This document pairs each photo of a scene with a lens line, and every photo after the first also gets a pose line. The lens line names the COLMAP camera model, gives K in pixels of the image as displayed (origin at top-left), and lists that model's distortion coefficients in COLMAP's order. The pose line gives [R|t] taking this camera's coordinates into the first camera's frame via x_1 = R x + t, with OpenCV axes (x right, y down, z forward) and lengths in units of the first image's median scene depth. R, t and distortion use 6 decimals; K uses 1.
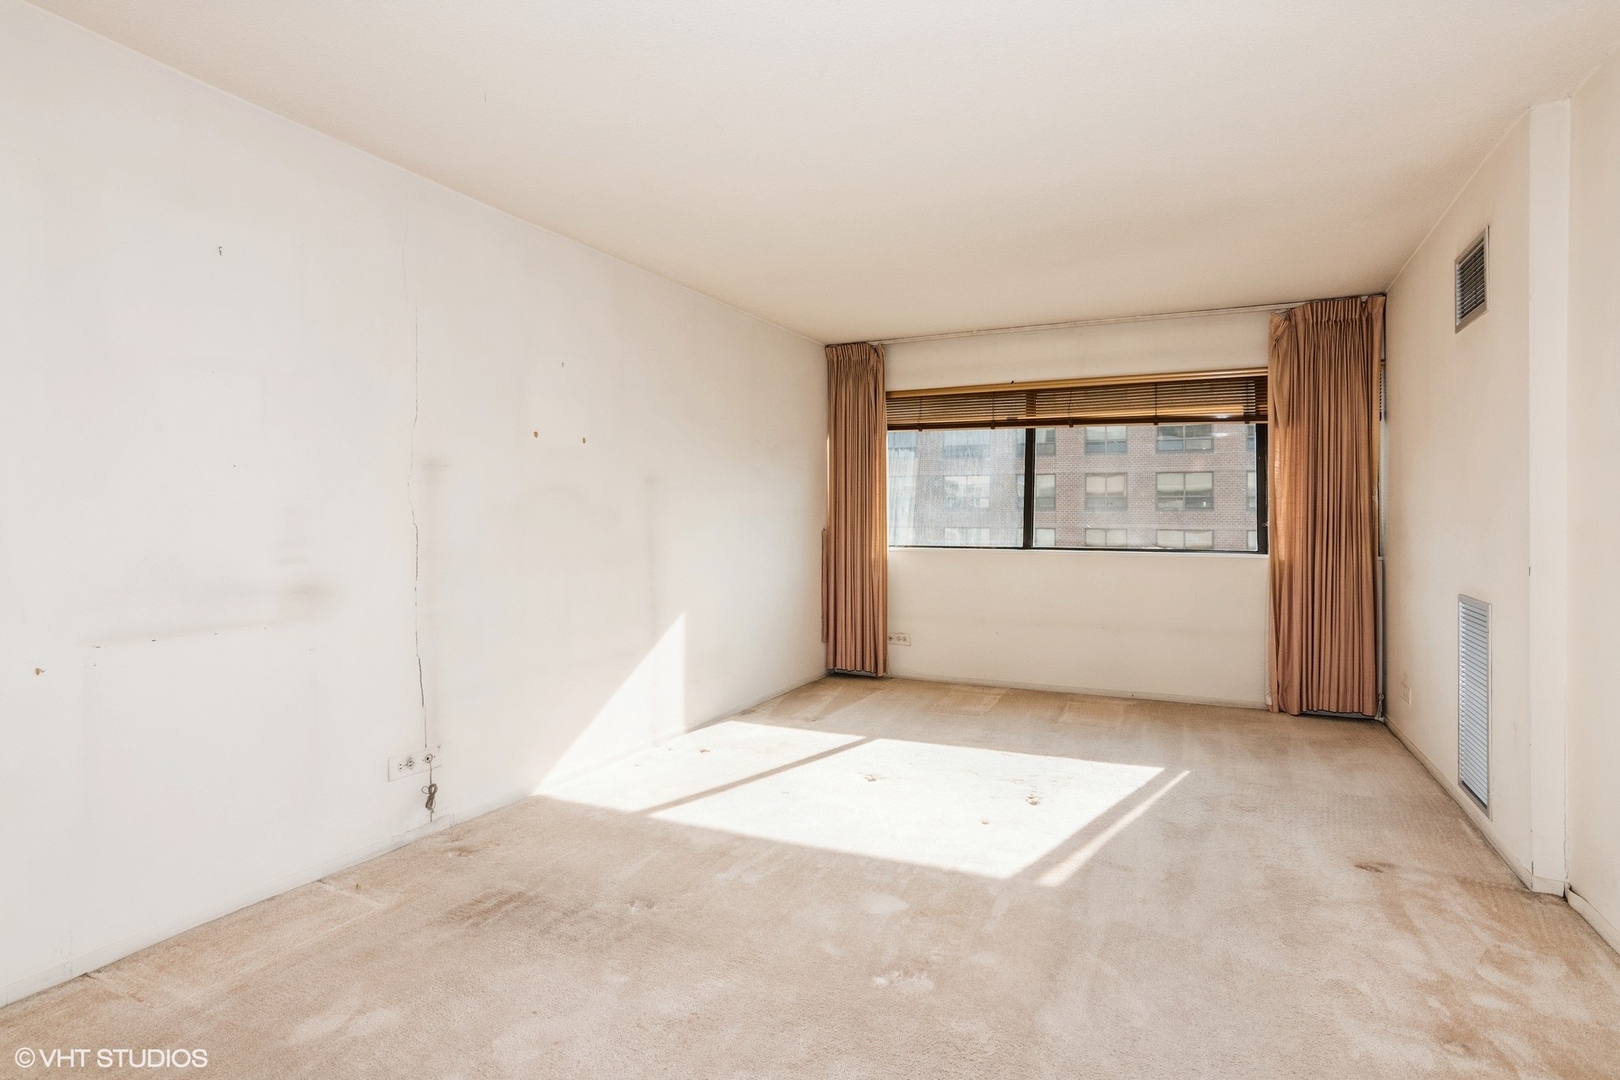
lens RADIAL K [[814.9, 0, 829.5], [0, 814.9, 536.3], [0, 0, 1]] dist [0.011757, 0.000888]
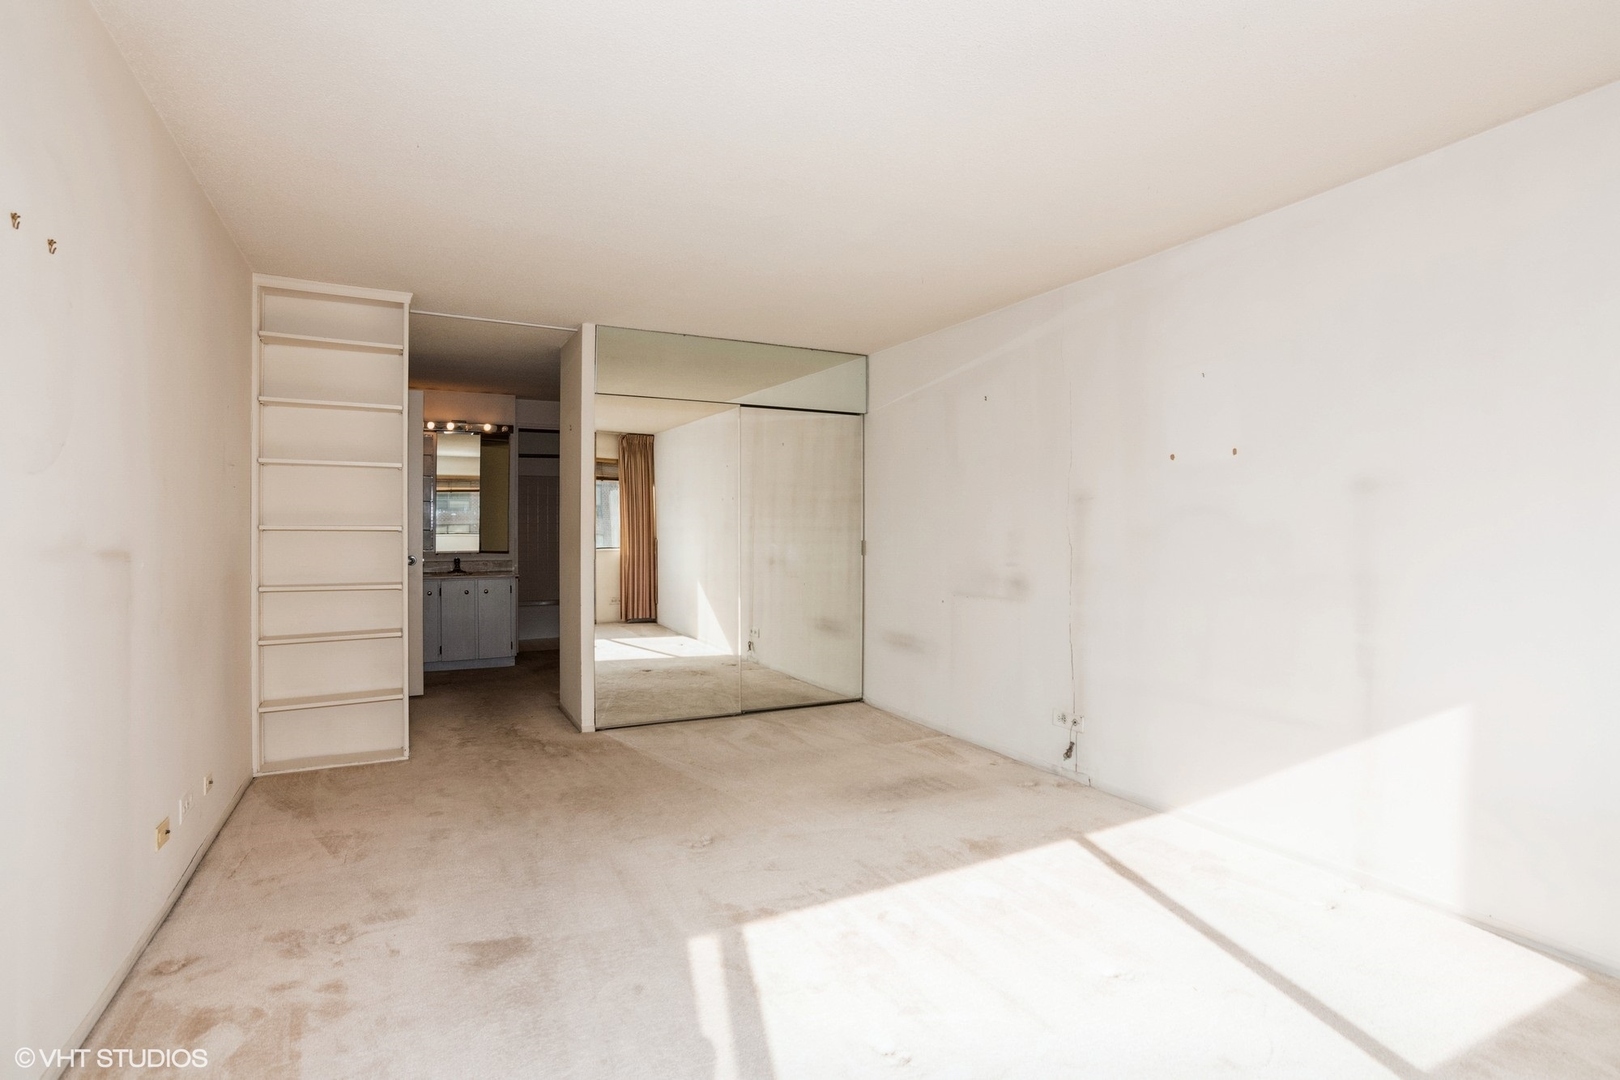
lens RADIAL K [[814.9, 0, 829.5], [0, 814.9, 536.3], [0, 0, 1]] dist [0.011757, 0.000888]
pose [[-0.571645, 0.006960, -0.820471, 0.812793], [-0.015006, 0.999708, 0.018935, -0.046597], [0.820364, 0.023136, -0.571374, 1.418443]]
